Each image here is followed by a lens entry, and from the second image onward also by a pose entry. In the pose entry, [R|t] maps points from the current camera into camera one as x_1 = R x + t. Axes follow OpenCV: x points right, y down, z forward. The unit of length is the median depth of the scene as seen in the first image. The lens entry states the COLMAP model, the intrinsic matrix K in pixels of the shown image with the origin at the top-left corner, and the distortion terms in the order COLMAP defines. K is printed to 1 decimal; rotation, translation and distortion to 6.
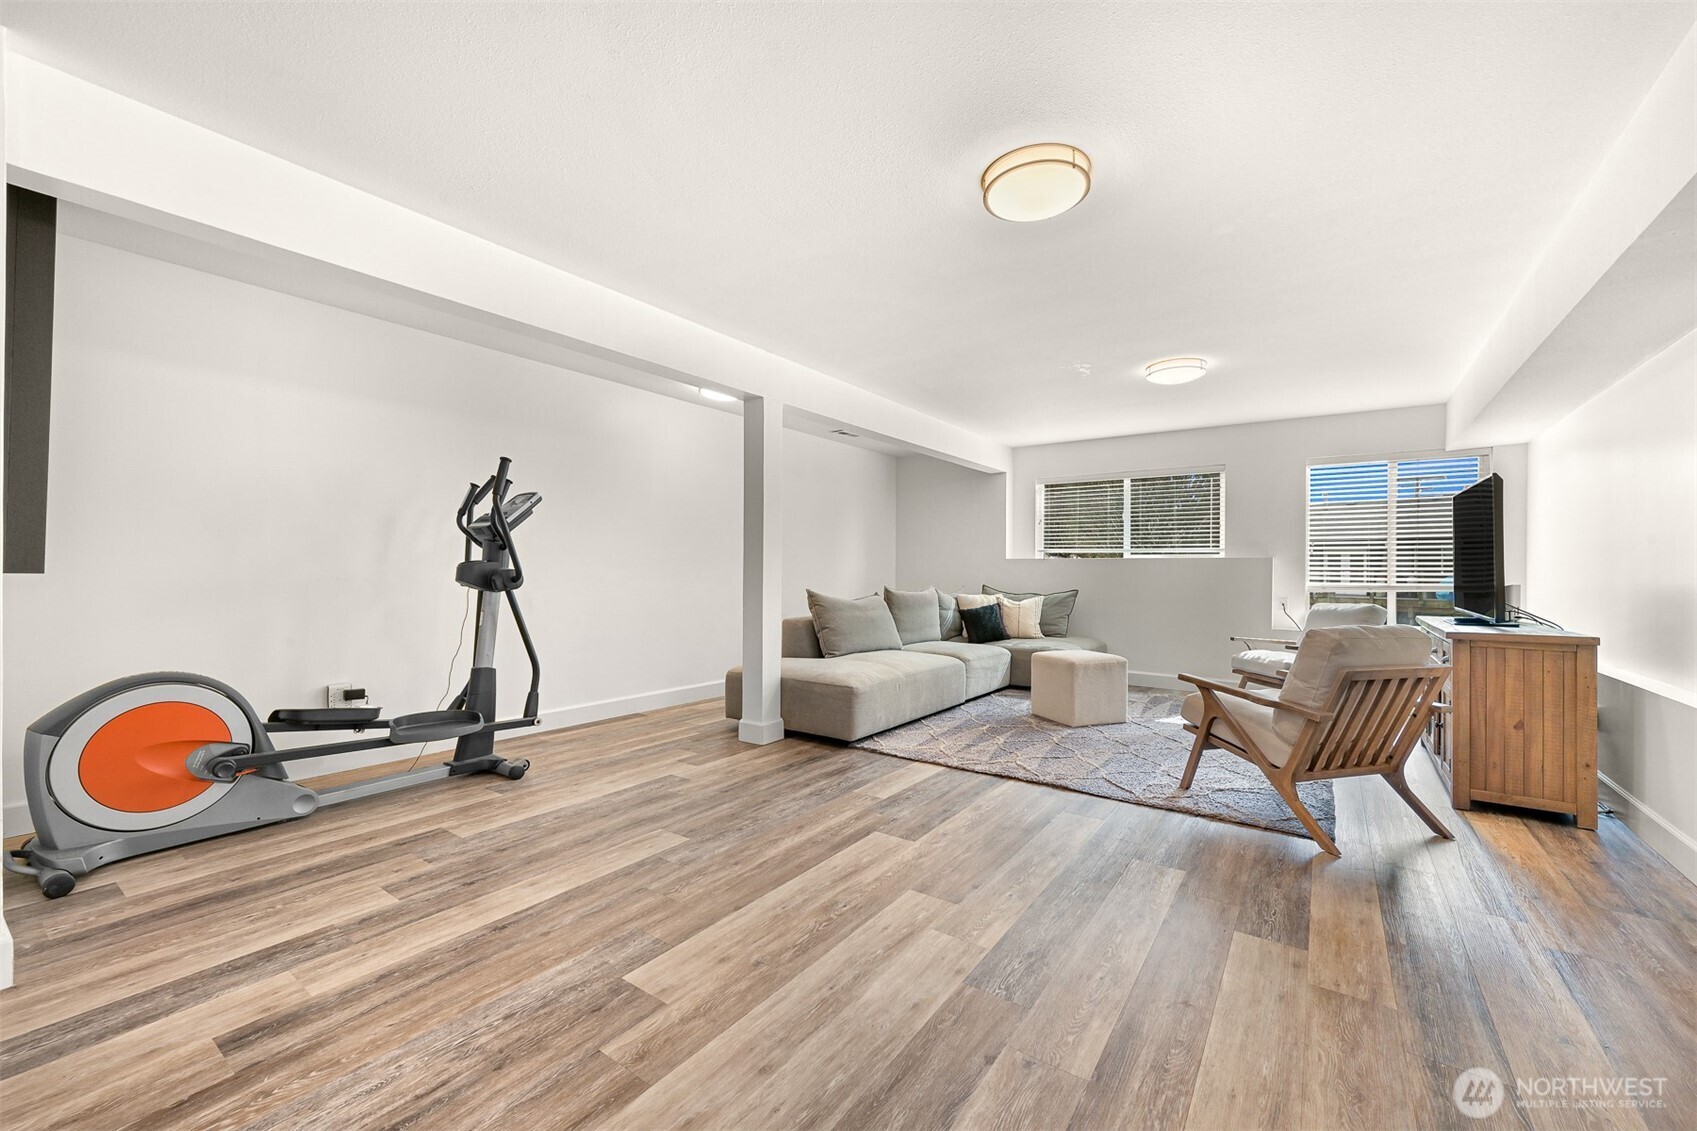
lens RADIAL K [[666.5, 0, 841.7], [0, 666.5, 569.9], [0, 0, 1]] dist [0.000155, -0.000027]
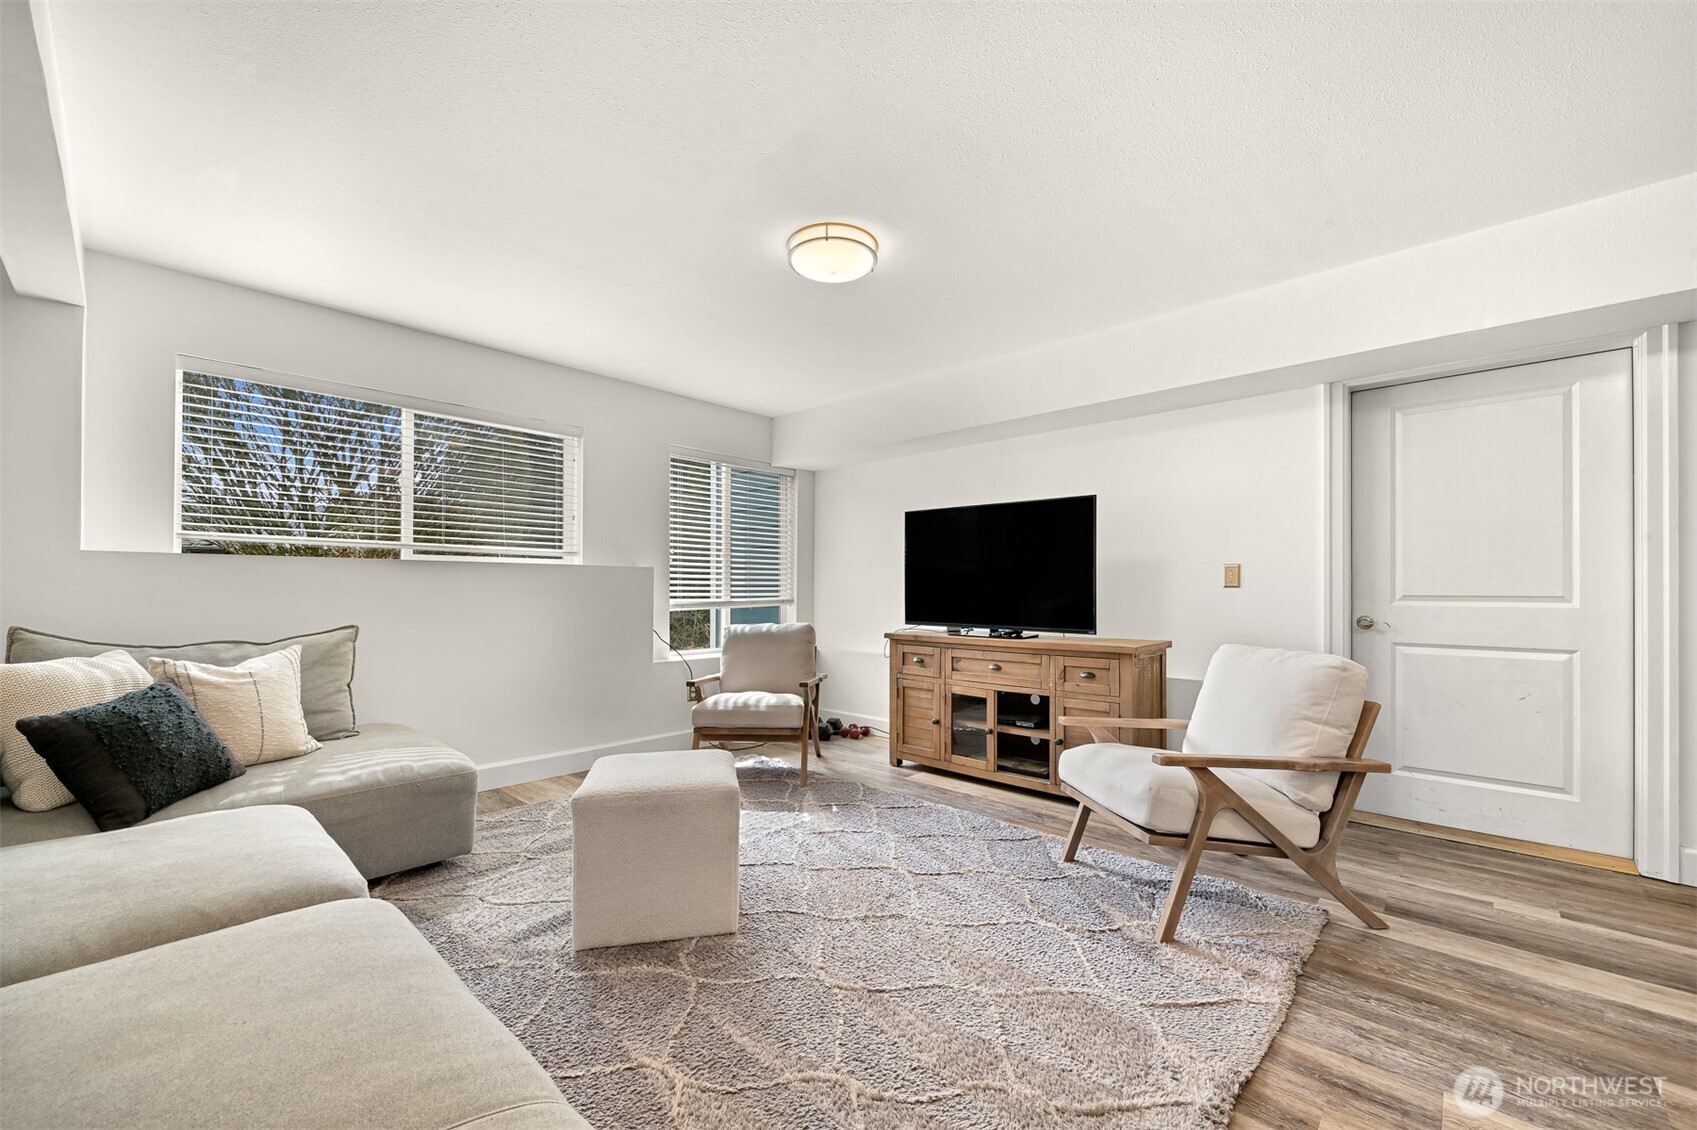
lens RADIAL K [[668.6, 0, 850.4], [0, 668.6, 579.1], [0, 0, 1]] dist [-0.000654, 0.000152]
pose [[0.111627, 0.010513, 0.993695, -0.104655], [-0.005692, 0.999934, -0.009940, 0.001453], [-0.993734, -0.004547, 0.111679, 0.959595]]
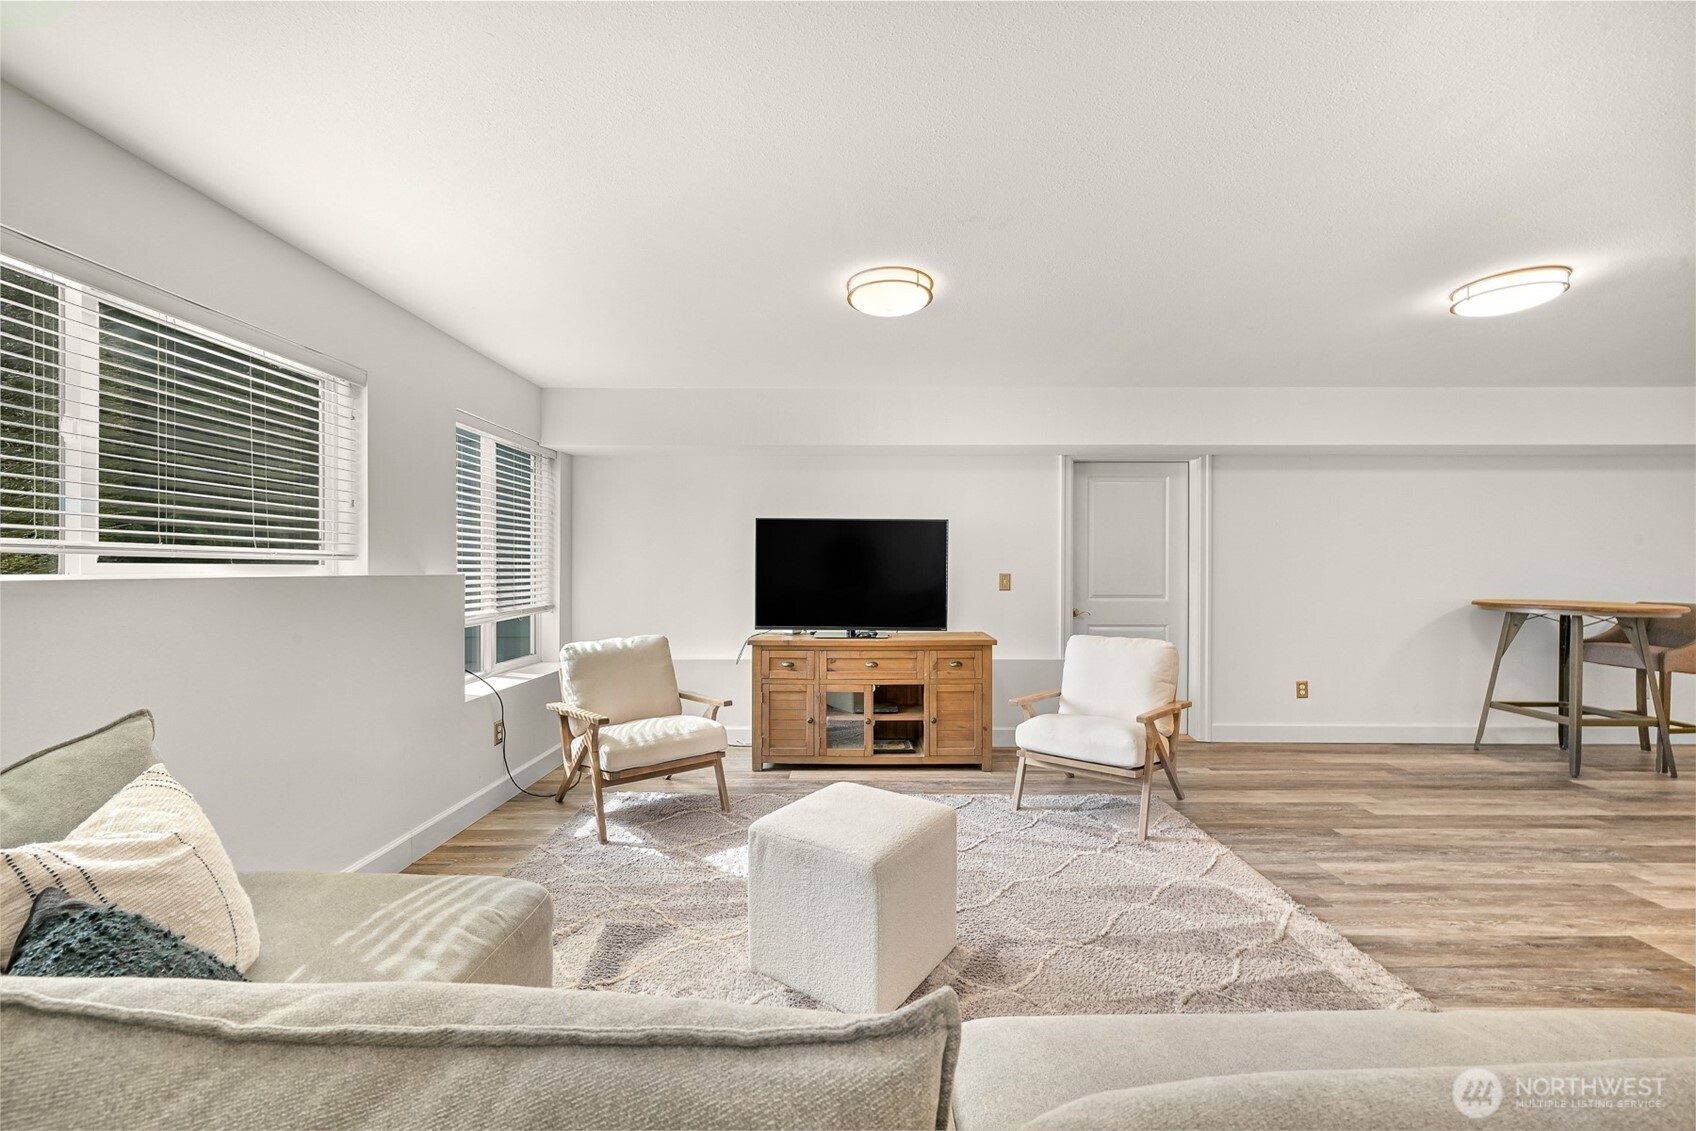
lens RADIAL K [[662.4, 0, 848.0], [0, 662.4, 565.5], [0, 0, 1]] dist [0.001810, -0.000119]
pose [[-0.588078, -0.001683, 0.808802, 0.007115], [-0.006360, 0.999977, -0.002544, -0.037140], [-0.808779, -0.006640, -0.588075, 1.468830]]
